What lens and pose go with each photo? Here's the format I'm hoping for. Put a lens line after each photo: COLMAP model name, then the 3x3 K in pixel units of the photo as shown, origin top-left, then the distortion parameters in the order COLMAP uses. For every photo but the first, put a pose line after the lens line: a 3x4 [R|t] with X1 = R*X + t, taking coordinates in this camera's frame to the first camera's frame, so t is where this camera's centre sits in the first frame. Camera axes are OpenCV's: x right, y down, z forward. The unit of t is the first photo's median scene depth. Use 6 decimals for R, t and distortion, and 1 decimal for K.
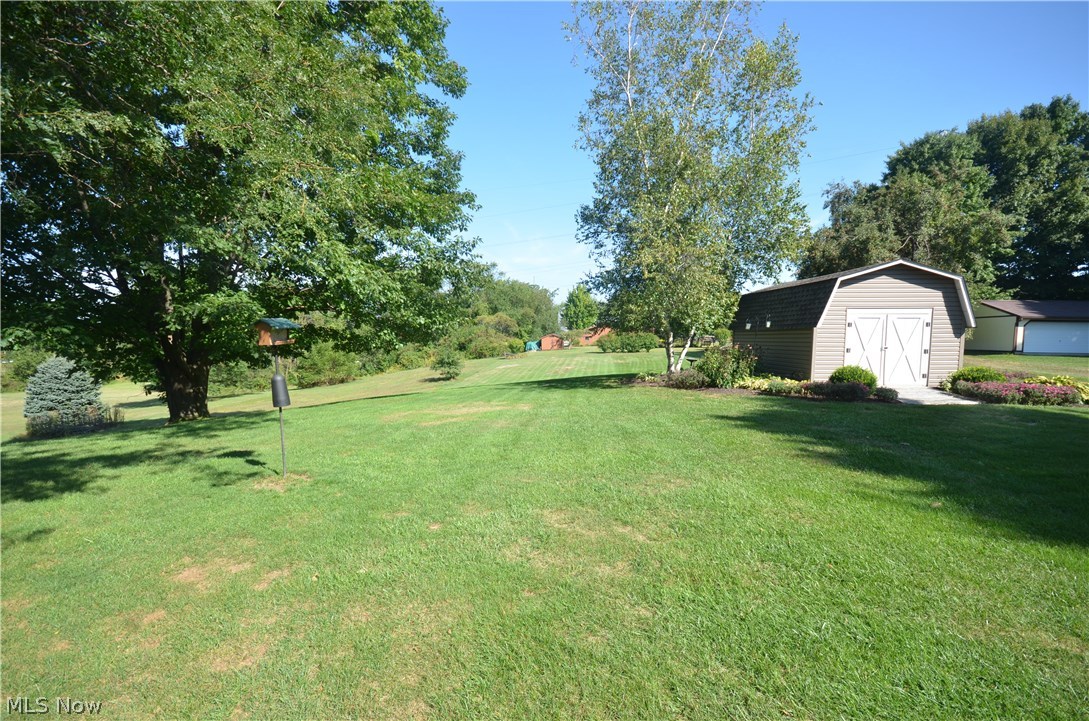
lens RADIAL K [[474.4, 0, 545.7], [0, 474.4, 361.2], [0, 0, 1]] dist [-0.002068, -0.005272]
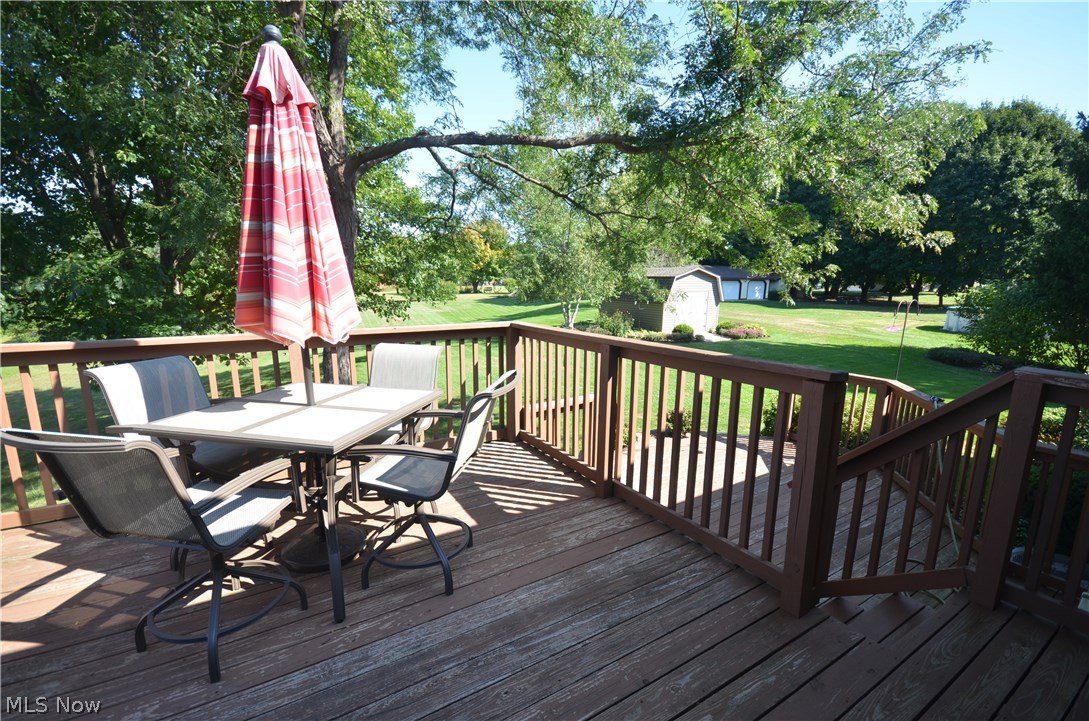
lens RADIAL K [[474.4, 0, 543.0], [0, 474.4, 361.6], [0, 0, 1]] dist [-0.002068, -0.005272]
pose [[0.867953, -0.083872, 0.489513, -0.141970], [0.020239, 0.990792, 0.133874, -0.018614], [-0.496234, -0.106289, 0.861658, -0.072351]]
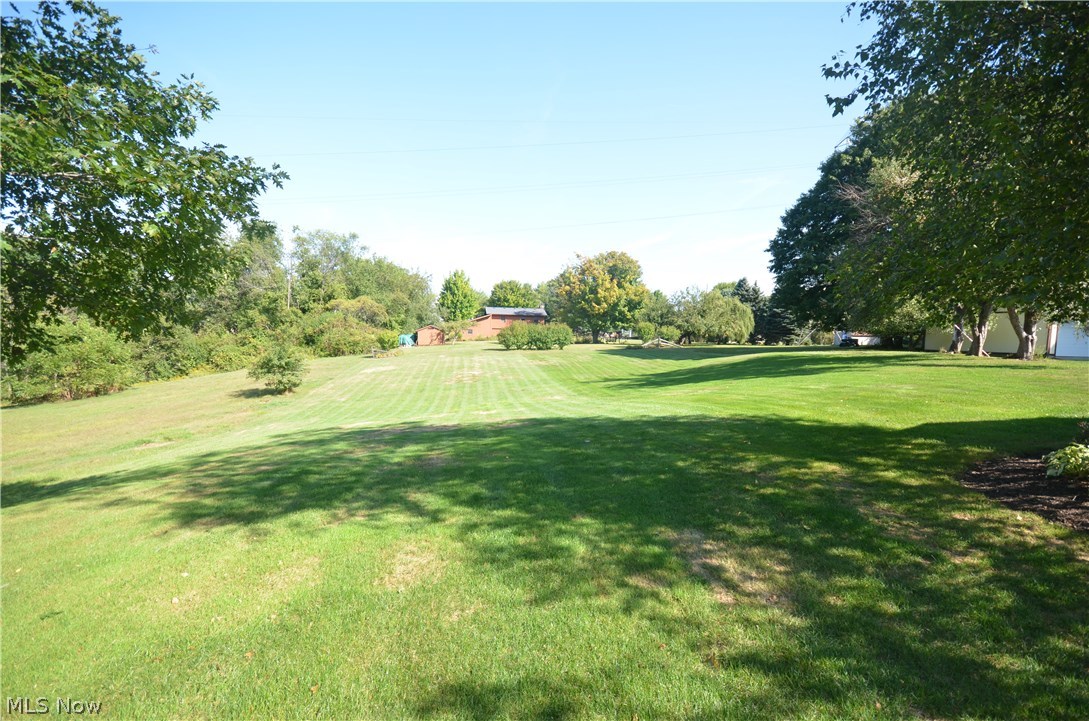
lens RADIAL K [[474.4, 0, 544.7], [0, 474.4, 364.0], [0, 0, 1]] dist [-0.002068, -0.005272]
pose [[0.961603, -0.001337, 0.274441, -0.030813], [-0.003428, 0.999852, 0.016884, -0.007684], [-0.274422, -0.017176, 0.961456, 0.221661]]
